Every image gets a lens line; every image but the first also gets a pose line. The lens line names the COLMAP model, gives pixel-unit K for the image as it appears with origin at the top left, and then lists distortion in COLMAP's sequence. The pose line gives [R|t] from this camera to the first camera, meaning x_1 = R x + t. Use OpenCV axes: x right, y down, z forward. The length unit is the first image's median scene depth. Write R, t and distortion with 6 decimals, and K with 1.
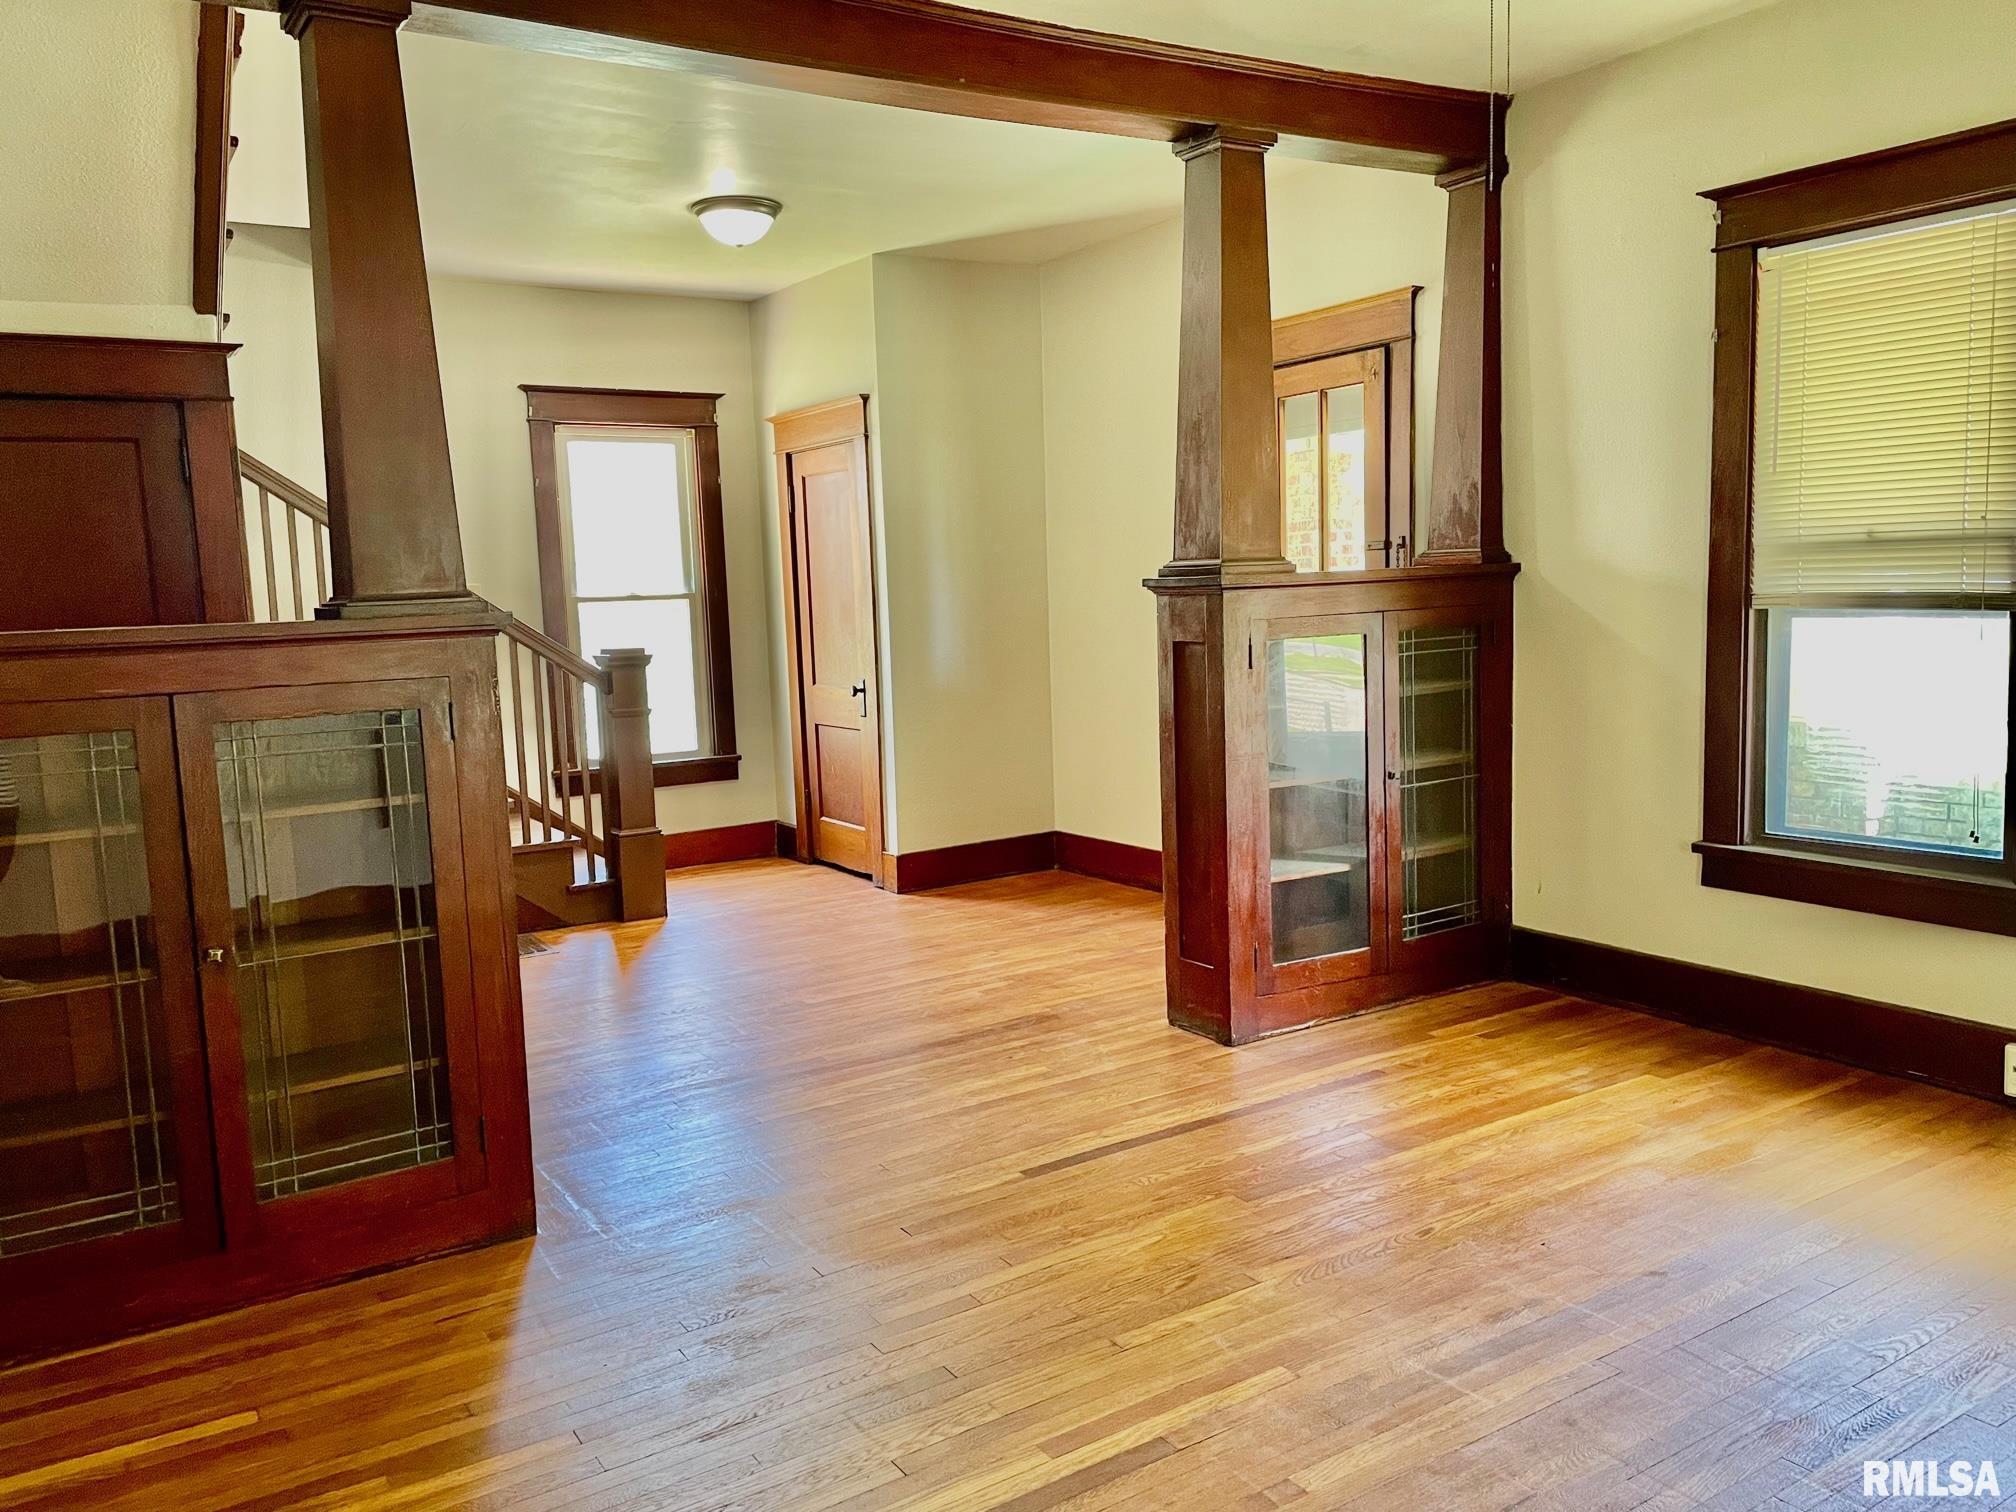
lens RADIAL K [[1522.6, 0, 1004.2], [0, 1522.6, 753.9], [0, 0, 1]] dist [0.088441, -0.112861]
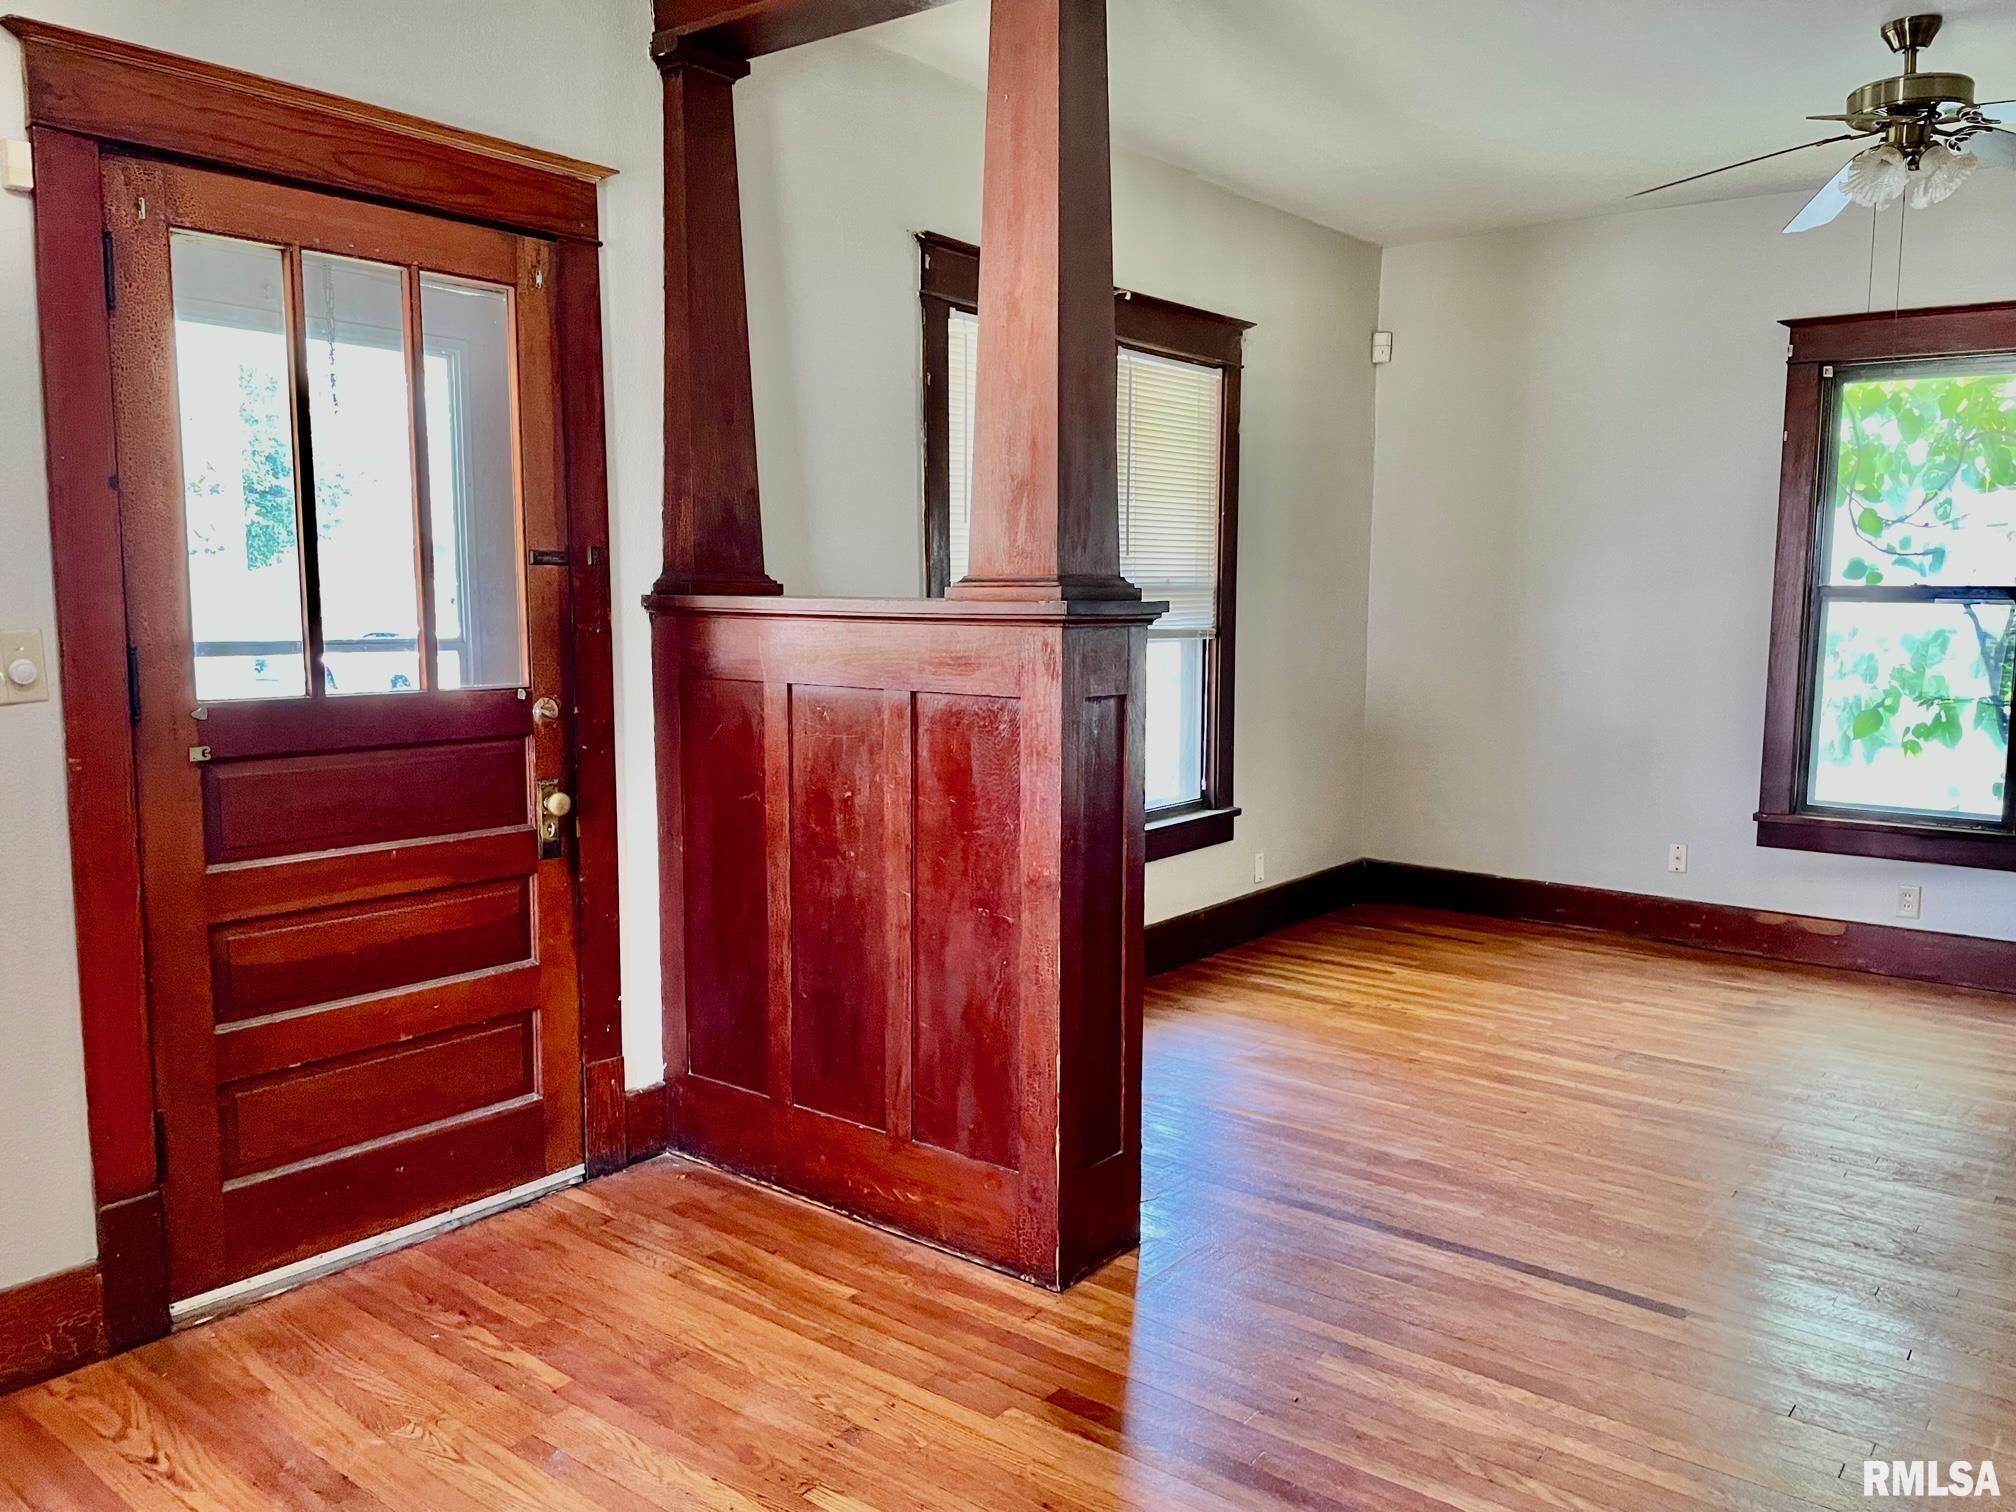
lens RADIAL K [[1522.6, 0, 1016.0], [0, 1522.6, 760.5], [0, 0, 1]] dist [0.088441, -0.112861]
pose [[-0.341587, -0.072336, 0.937062, -0.522843], [0.113930, 0.986494, 0.117683, -0.134261], [-0.932919, 0.146959, -0.328733, 1.312943]]
